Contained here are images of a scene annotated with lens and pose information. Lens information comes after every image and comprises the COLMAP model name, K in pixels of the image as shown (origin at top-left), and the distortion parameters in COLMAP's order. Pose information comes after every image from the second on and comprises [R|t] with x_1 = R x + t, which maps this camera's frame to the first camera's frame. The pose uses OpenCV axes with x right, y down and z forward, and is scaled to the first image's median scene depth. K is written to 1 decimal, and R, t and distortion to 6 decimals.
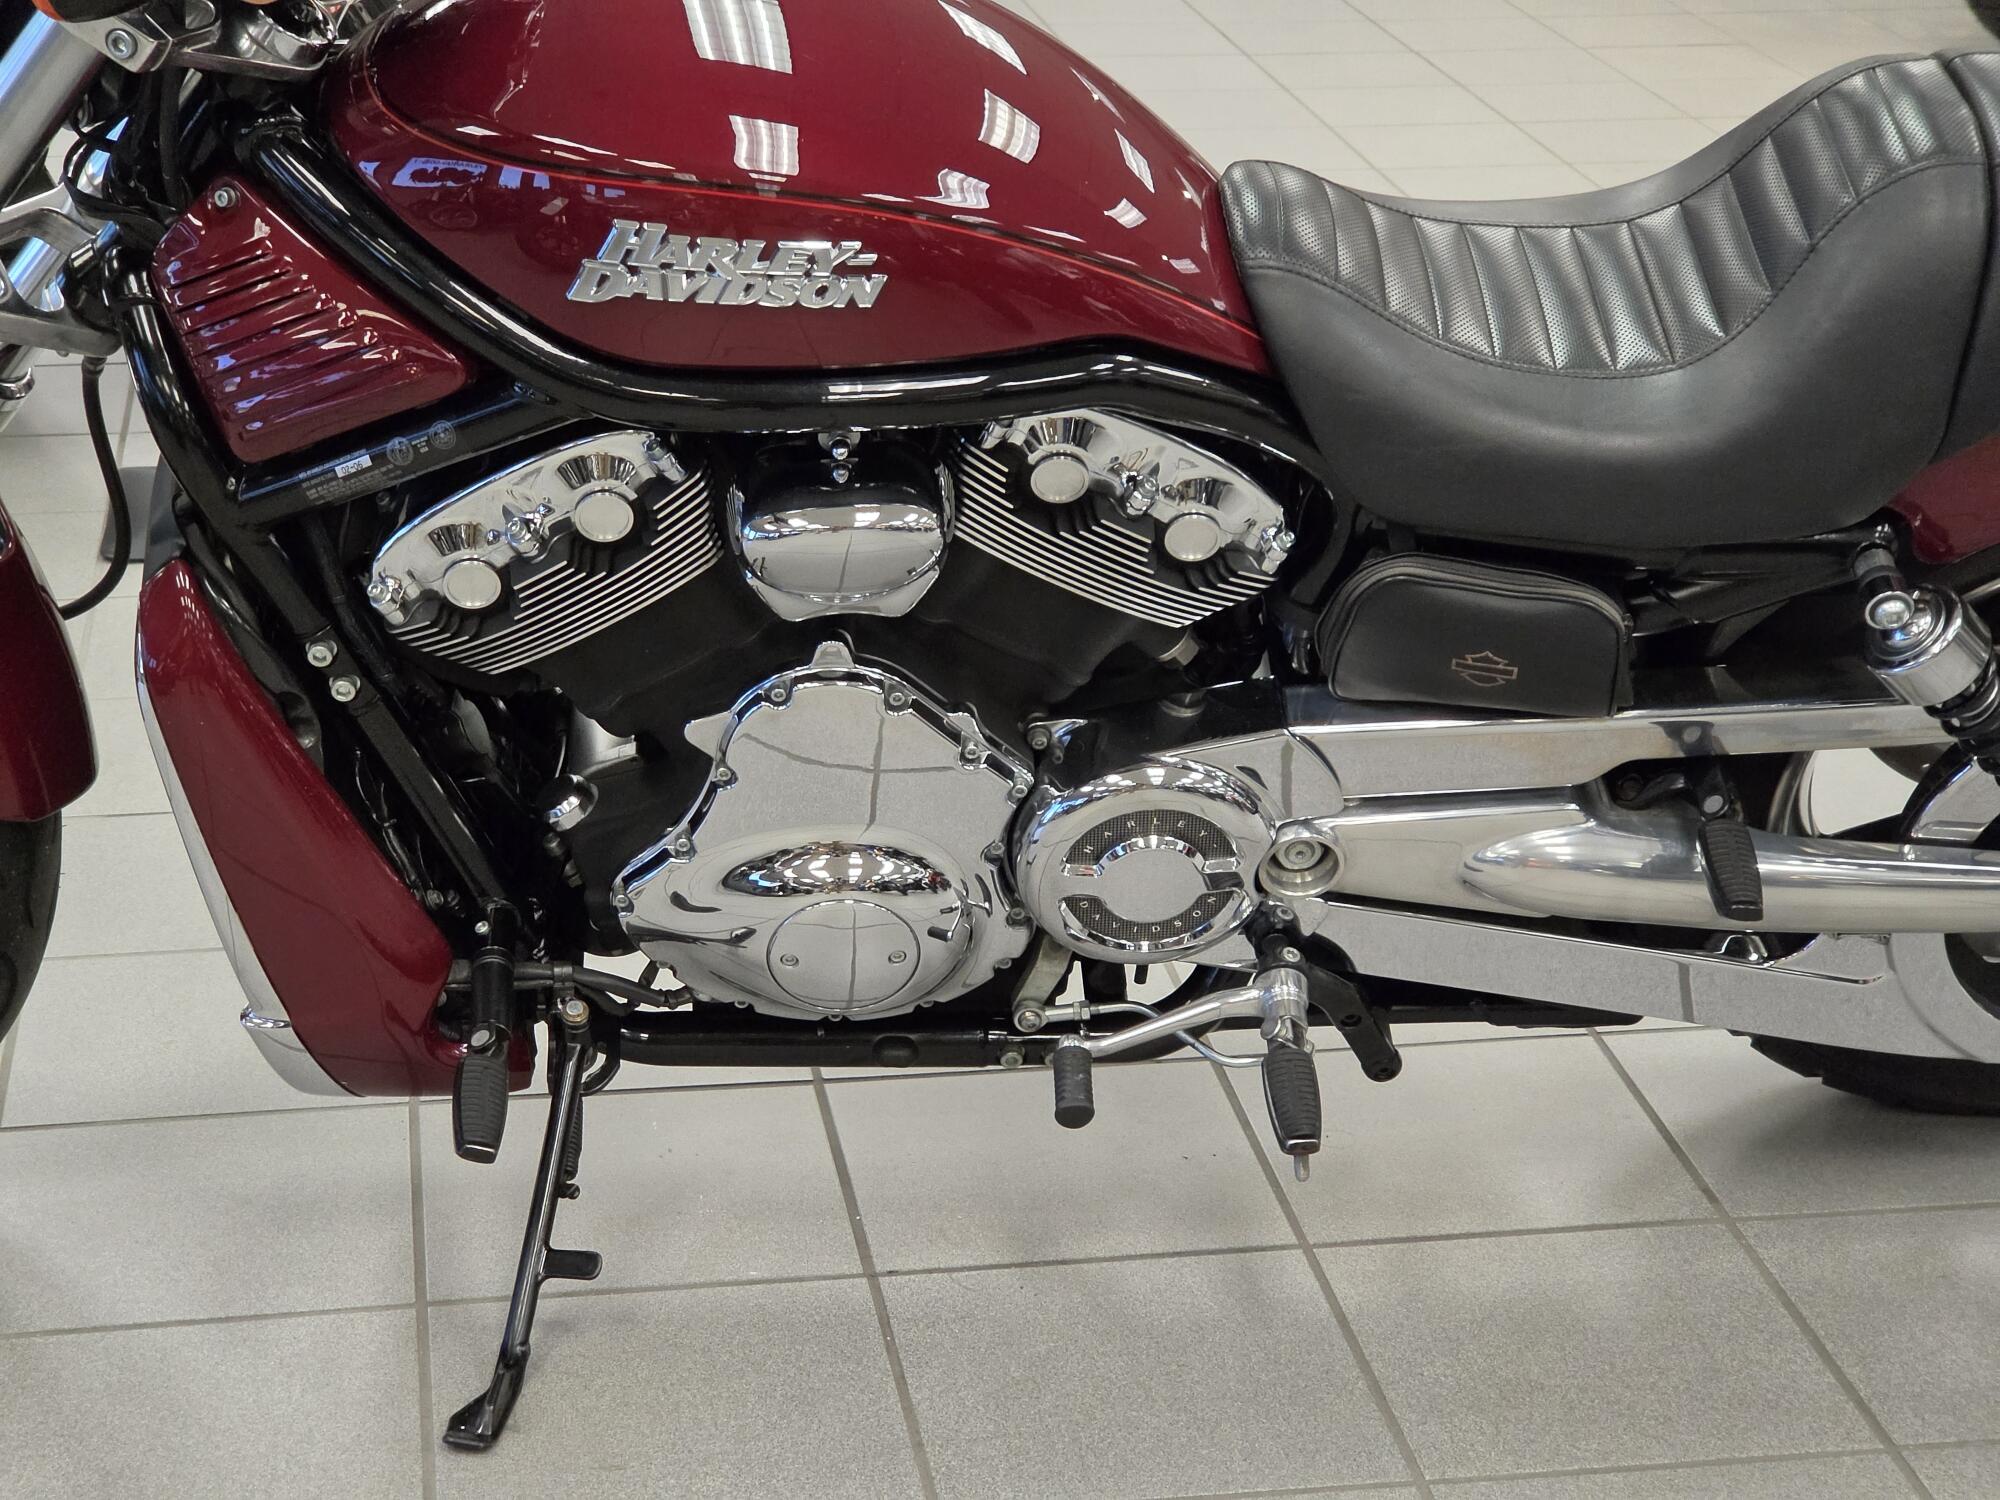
lens RADIAL K [[4016.6, 0, 999.9], [0, 4016.6, 748.6], [0, 0, 1]] dist [0.050361, 0.387407]
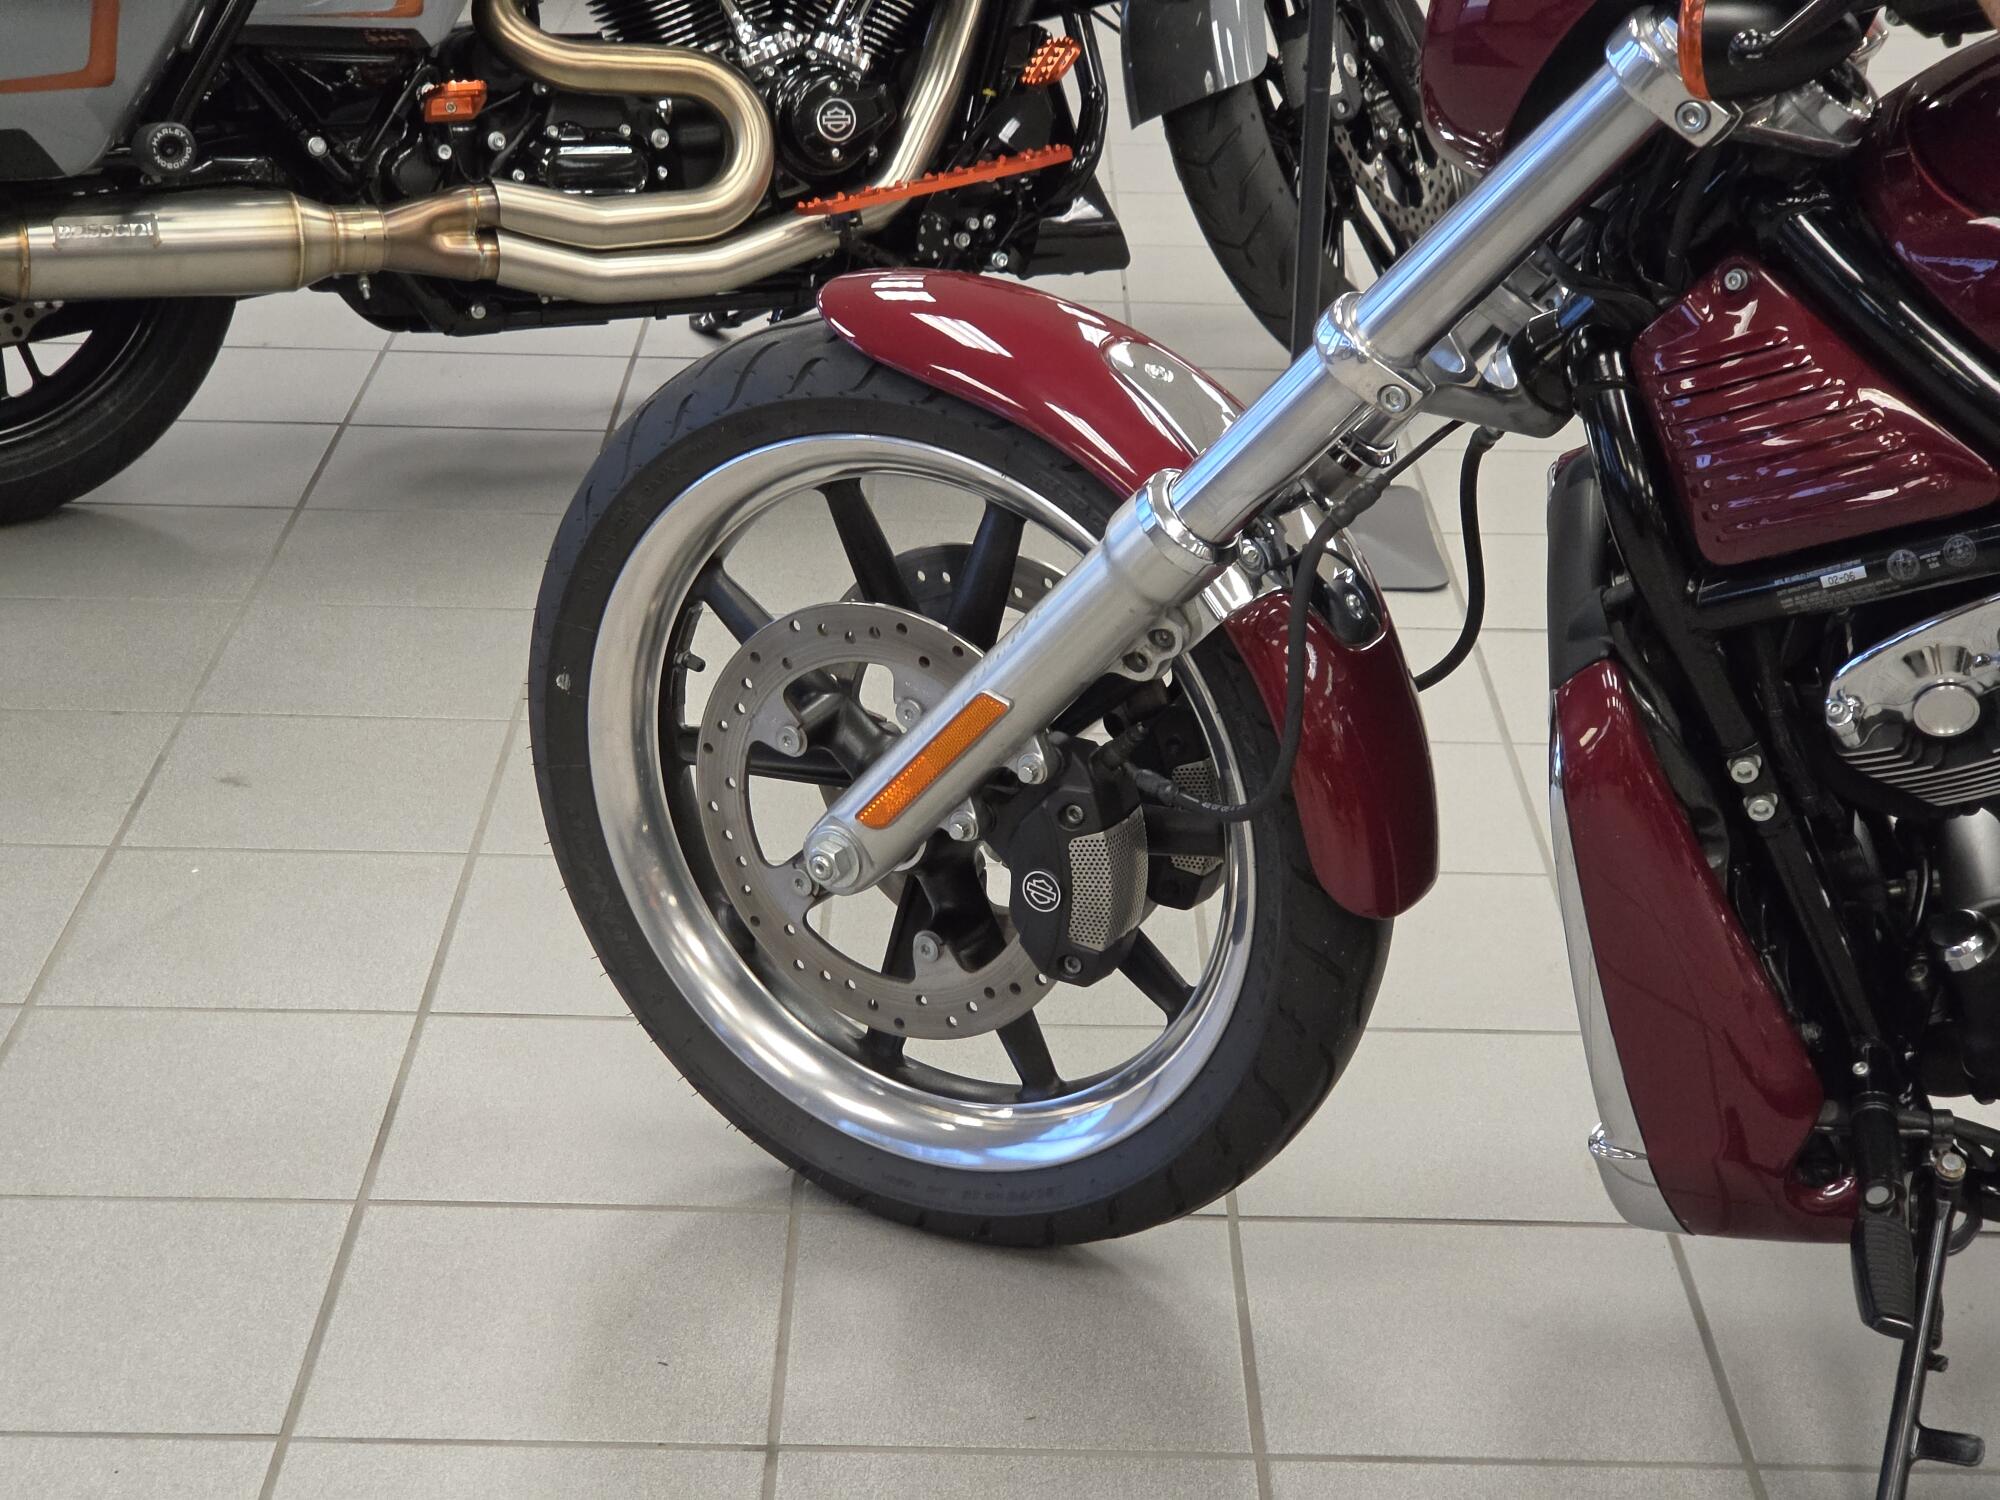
lens RADIAL K [[4016.6, 0, 999.9], [0, 4016.6, 748.6], [0, 0, 1]] dist [0.050361, 0.387407]
pose [[0.987109, 0.066246, -0.145695, -0.205179], [-0.065107, 0.997799, 0.012577, -0.029002], [0.146208, -0.002930, 0.989250, 0.062745]]
